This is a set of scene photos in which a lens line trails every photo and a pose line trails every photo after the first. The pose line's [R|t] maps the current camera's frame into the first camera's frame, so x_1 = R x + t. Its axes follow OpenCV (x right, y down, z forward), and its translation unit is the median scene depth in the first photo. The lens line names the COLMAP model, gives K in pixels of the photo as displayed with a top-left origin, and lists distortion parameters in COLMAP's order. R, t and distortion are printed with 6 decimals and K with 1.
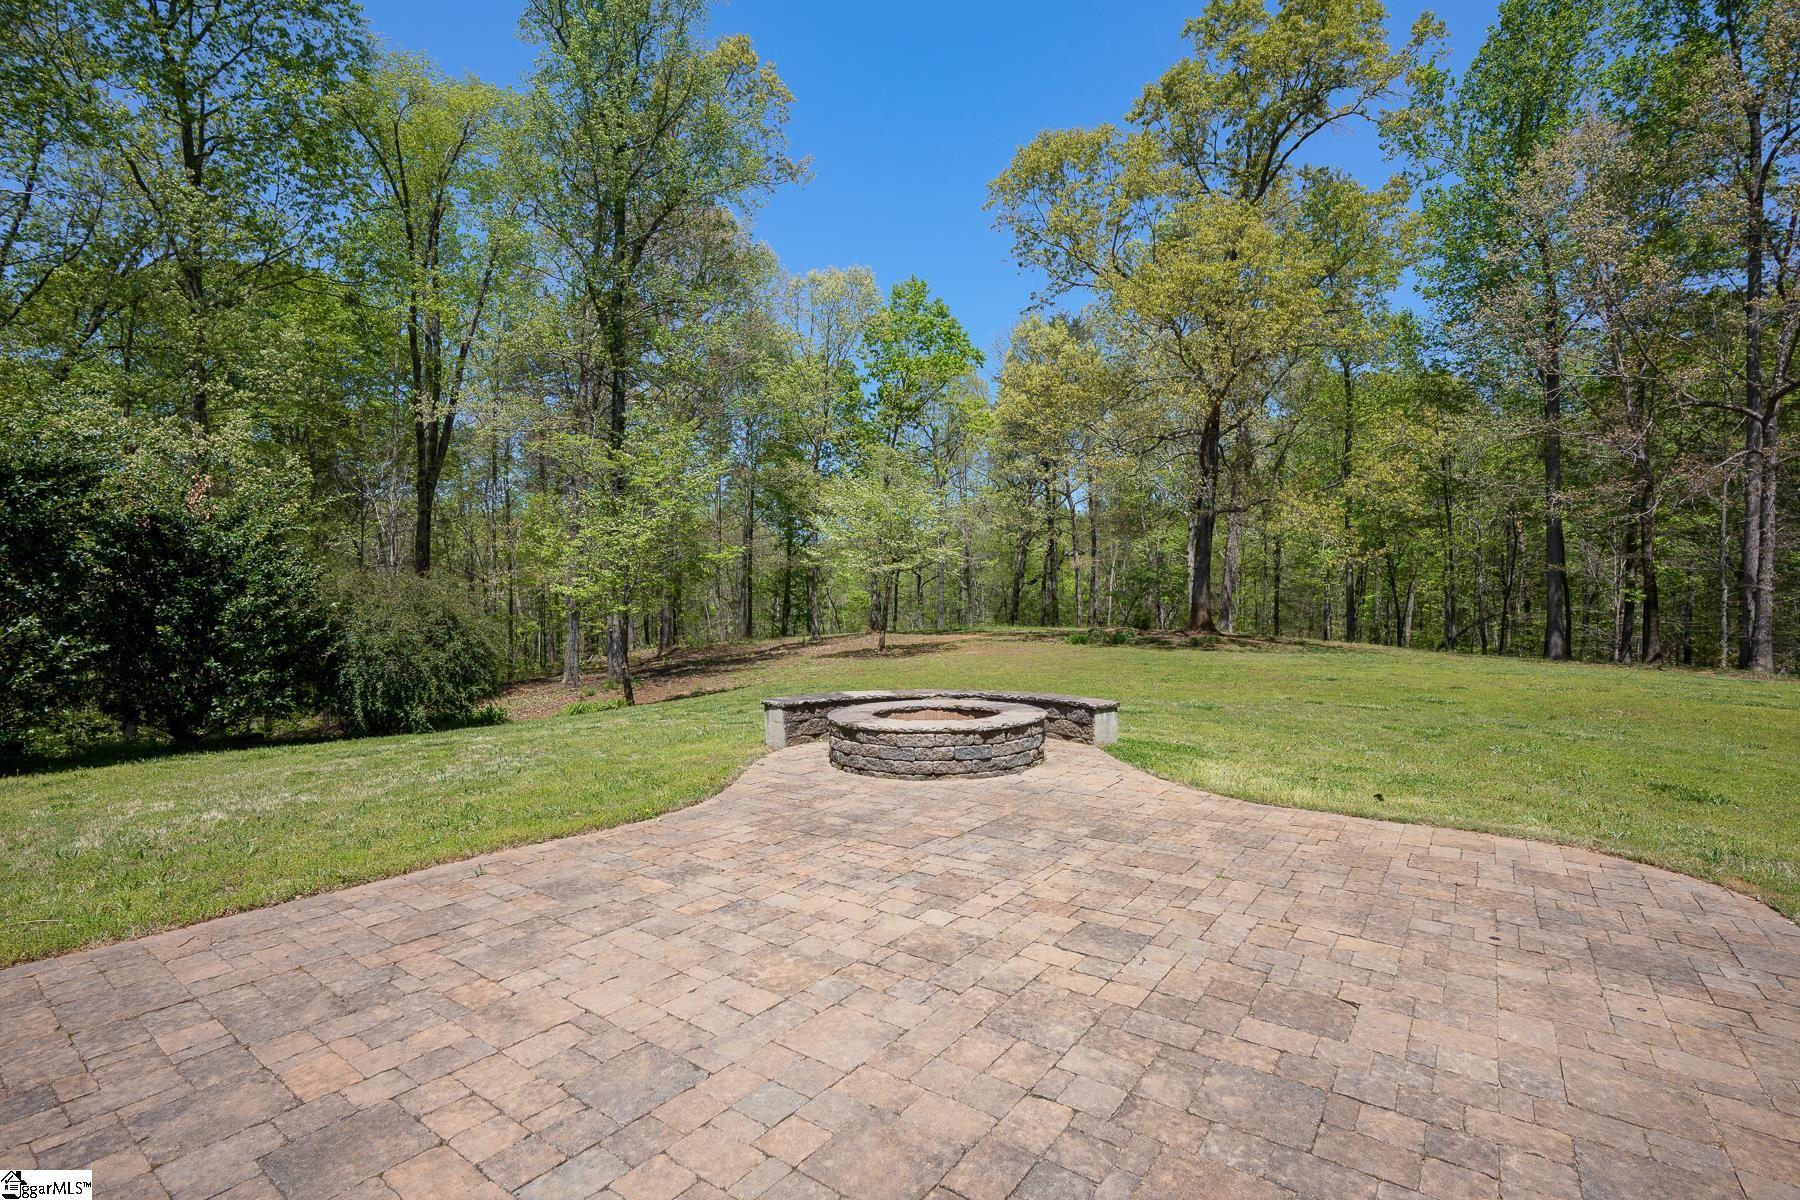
lens RADIAL K [[836.1, 0, 899.2], [0, 836.1, 594.2], [0, 0, 1]] dist [-0.070086, 0.029632]
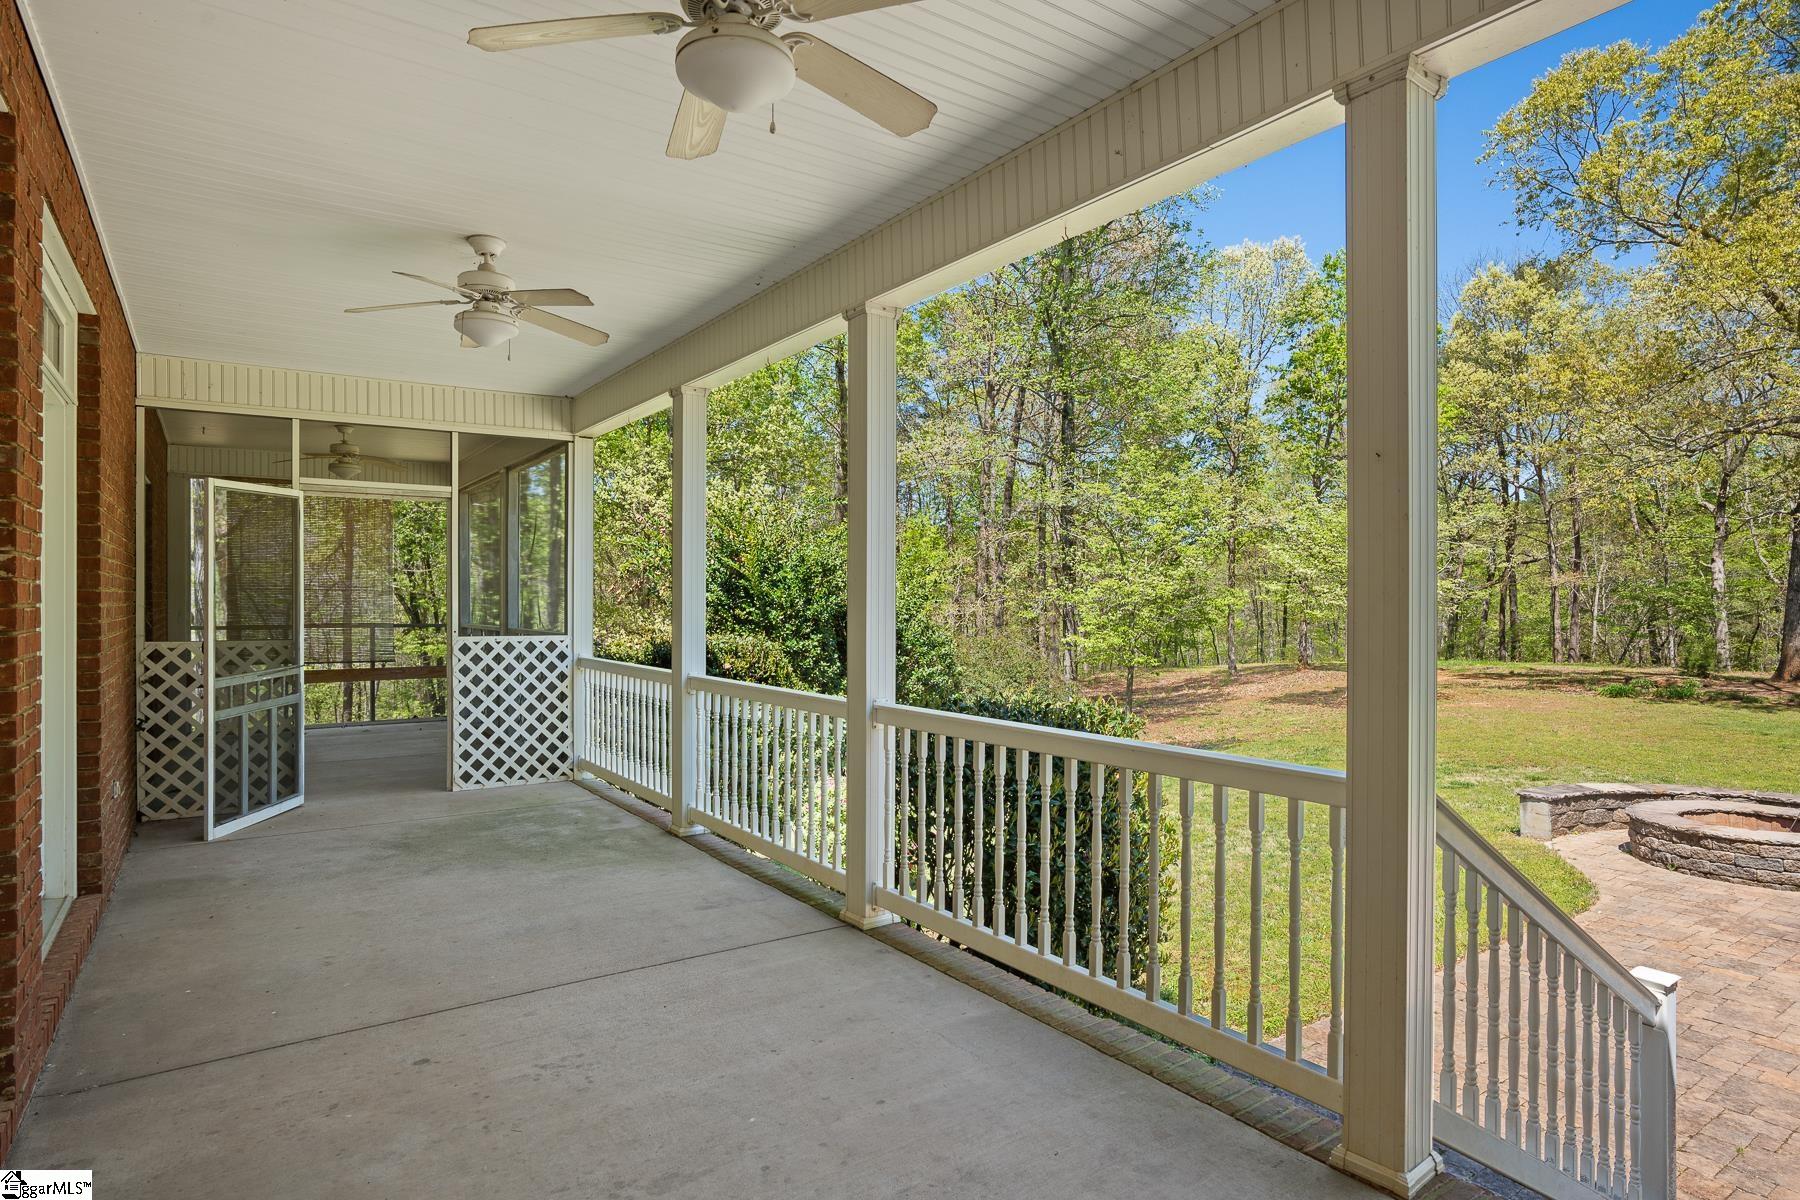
lens RADIAL K [[1006.8, 0, 900.0], [0, 1006.8, 600.0], [0, 0, 1]] dist [0.015577, 0.000893]
pose [[0.958643, 0.002204, -0.284603, -0.525663], [-0.001066, 0.999991, 0.004154, -0.115297], [0.284610, -0.003679, 0.958636, -0.434795]]
